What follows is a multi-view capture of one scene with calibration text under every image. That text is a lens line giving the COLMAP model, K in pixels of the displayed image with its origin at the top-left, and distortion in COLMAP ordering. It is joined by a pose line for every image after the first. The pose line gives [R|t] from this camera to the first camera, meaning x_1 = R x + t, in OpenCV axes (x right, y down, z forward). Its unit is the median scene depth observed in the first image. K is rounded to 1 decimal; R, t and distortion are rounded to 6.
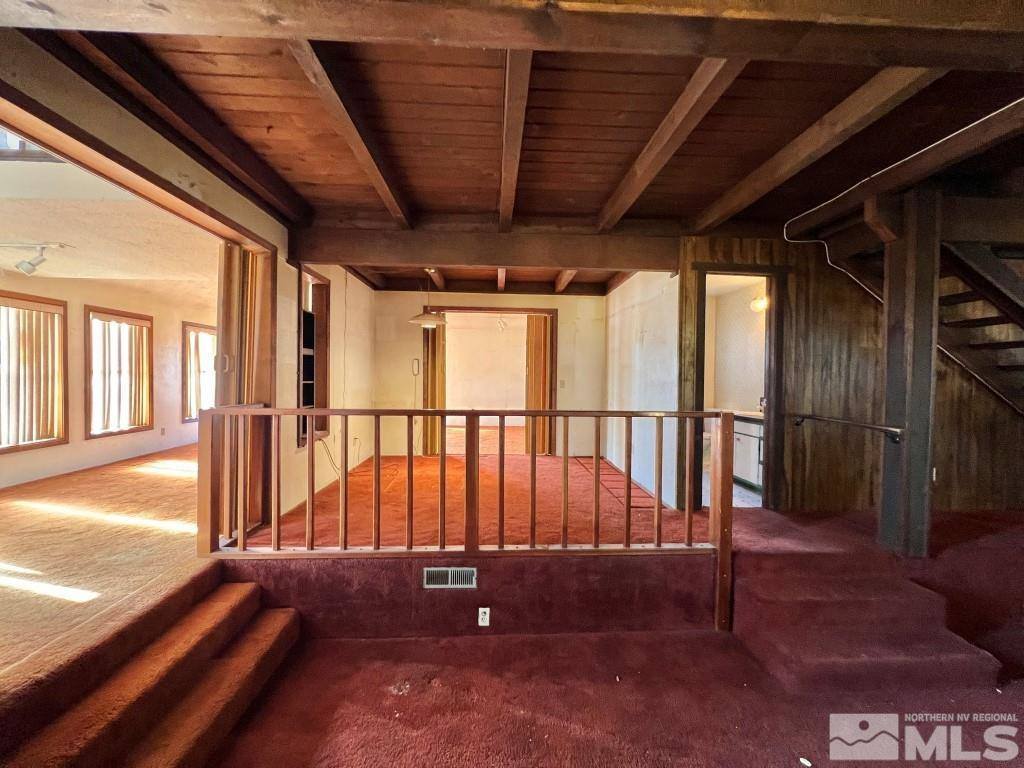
lens RADIAL K [[411.5, 0, 510.2], [0, 411.5, 380.5], [0, 0, 1]] dist [-0.001957, 0.000597]
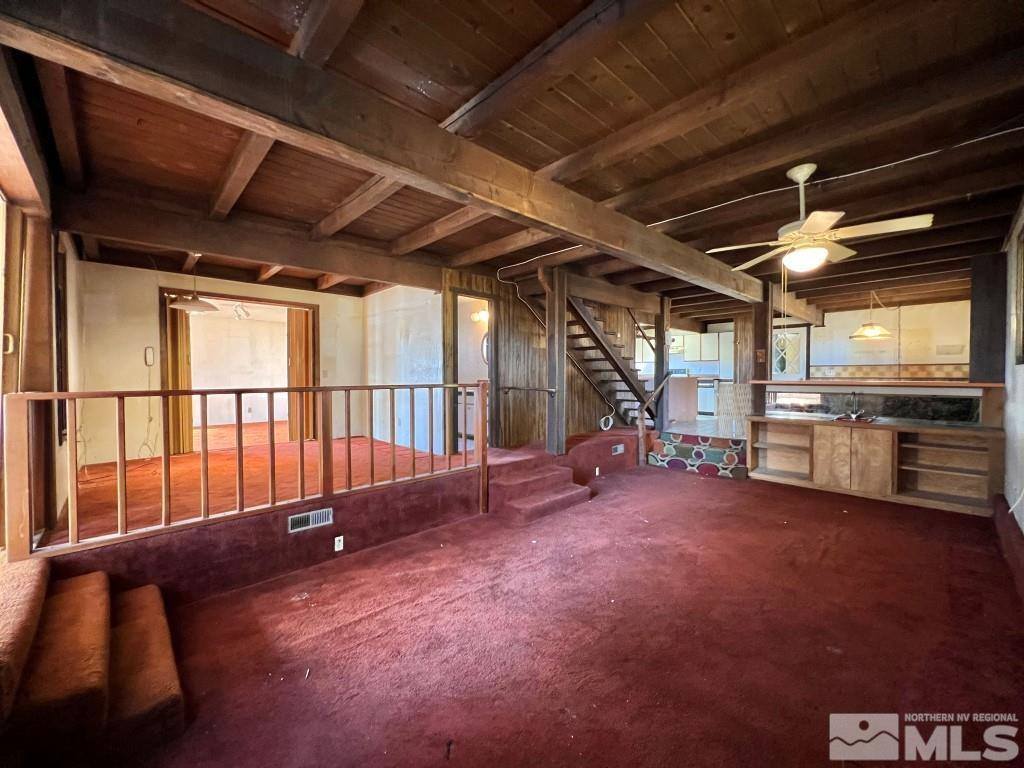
lens RADIAL K [[411.5, 0, 512.1], [0, 411.5, 376.8], [0, 0, 1]] dist [-0.001957, 0.000597]
pose [[0.756249, -0.017762, 0.654042, -0.463873], [0.019812, 0.999795, 0.004245, 0.045831], [-0.653984, 0.009748, 0.756446, -0.335087]]
